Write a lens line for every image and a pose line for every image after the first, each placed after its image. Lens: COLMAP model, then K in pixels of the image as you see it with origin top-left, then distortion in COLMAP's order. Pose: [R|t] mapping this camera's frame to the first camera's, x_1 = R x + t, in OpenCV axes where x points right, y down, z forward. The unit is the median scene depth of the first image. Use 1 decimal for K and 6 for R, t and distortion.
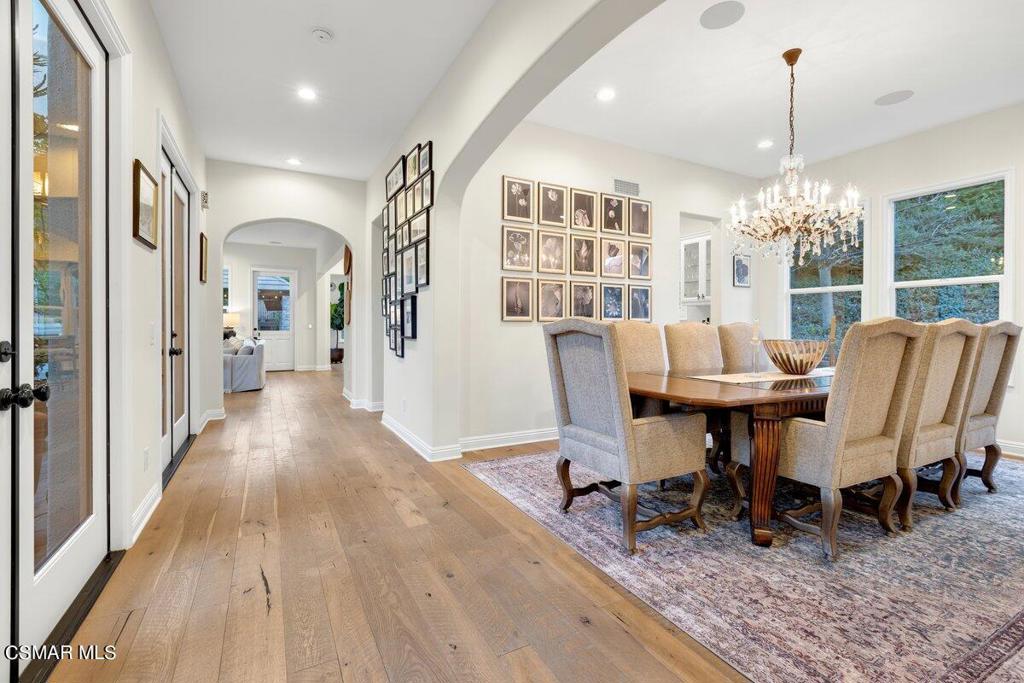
lens RADIAL K [[458.9, 0, 514.2], [0, 458.9, 331.5], [0, 0, 1]] dist [-0.001157, 0.000041]
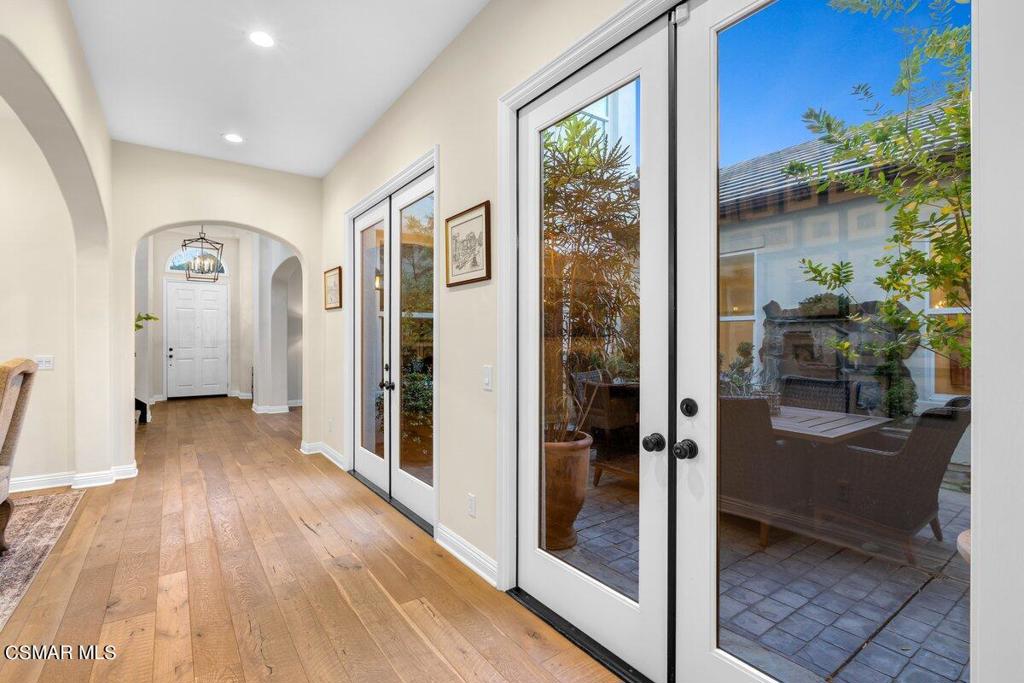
lens RADIAL K [[458.9, 0, 514.2], [0, 458.9, 331.5], [0, 0, 1]] dist [-0.001157, 0.000041]
pose [[-0.989790, -0.004240, -0.142473, -0.975471], [-0.003982, 0.999990, -0.002093, -0.118143], [0.142481, -0.001504, -0.989796, 2.565546]]
